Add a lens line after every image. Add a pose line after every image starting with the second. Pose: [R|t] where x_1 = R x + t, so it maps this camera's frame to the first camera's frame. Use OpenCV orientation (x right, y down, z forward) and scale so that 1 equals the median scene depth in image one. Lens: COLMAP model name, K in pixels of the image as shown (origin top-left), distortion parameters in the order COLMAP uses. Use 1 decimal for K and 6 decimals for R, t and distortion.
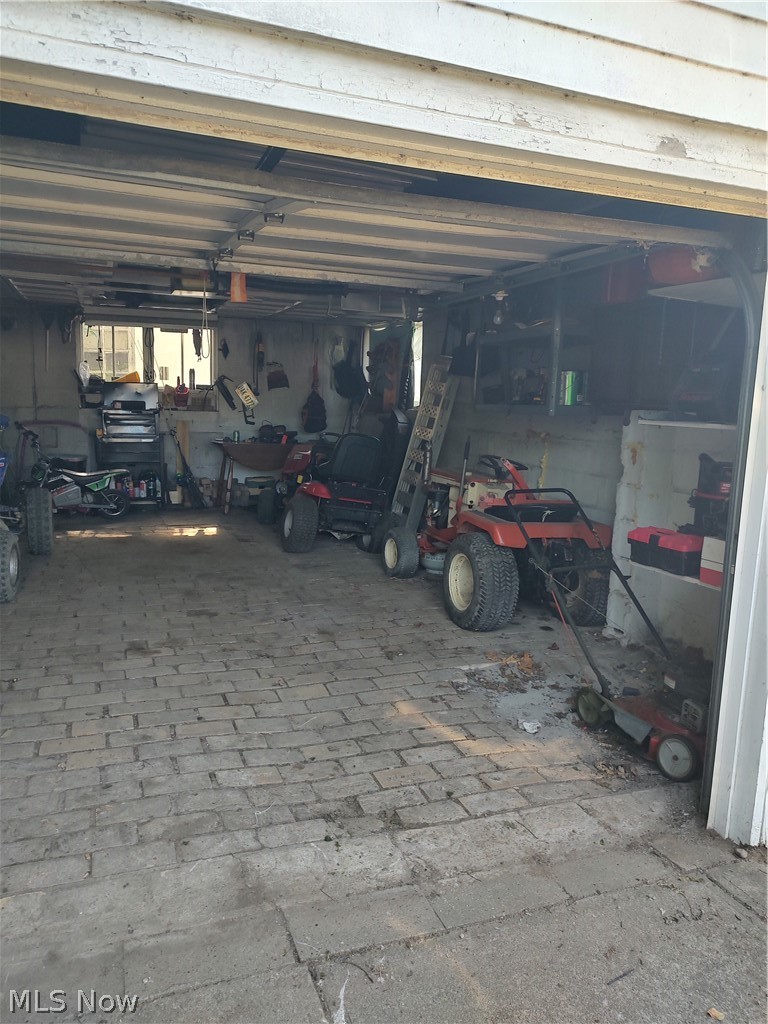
lens RADIAL K [[747.3, 0, 384.0], [0, 747.3, 512.0], [0, 0, 1]] dist [0.022141, -0.025050]
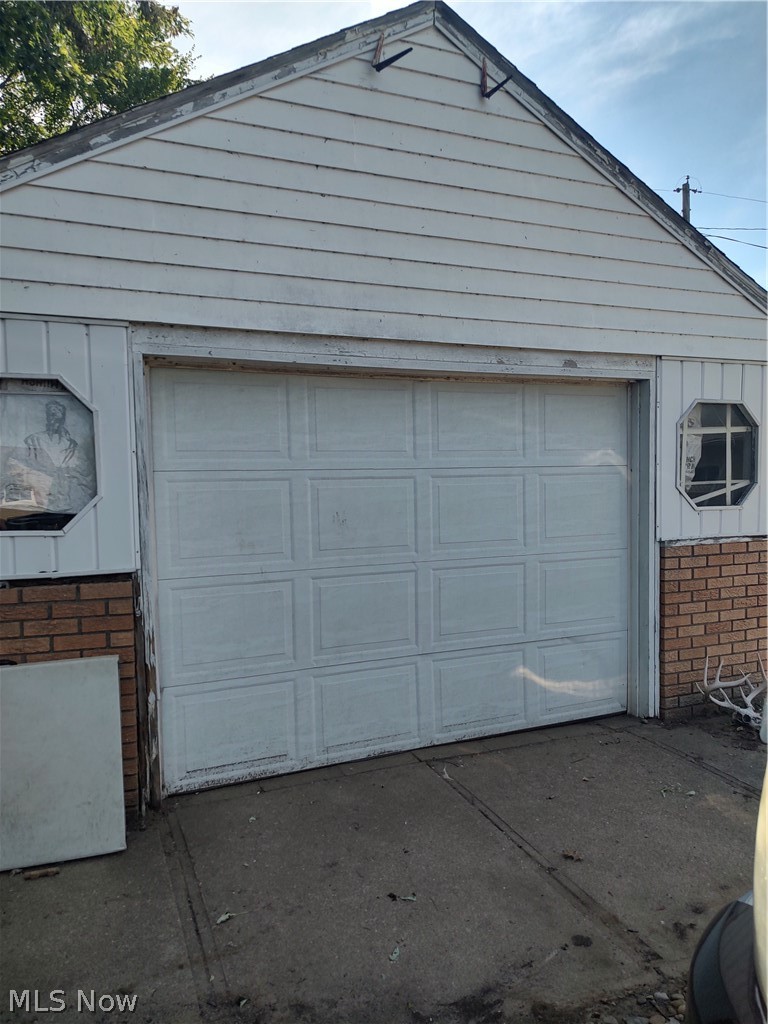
lens RADIAL K [[747.3, 0, 384.0], [0, 747.3, 512.0], [0, 0, 1]] dist [0.022141, -0.025050]
pose [[0.998239, -0.052262, 0.028082, -0.232206], [0.054789, 0.993639, -0.098391, 0.118226], [-0.022761, 0.099756, 0.994752, -1.084457]]
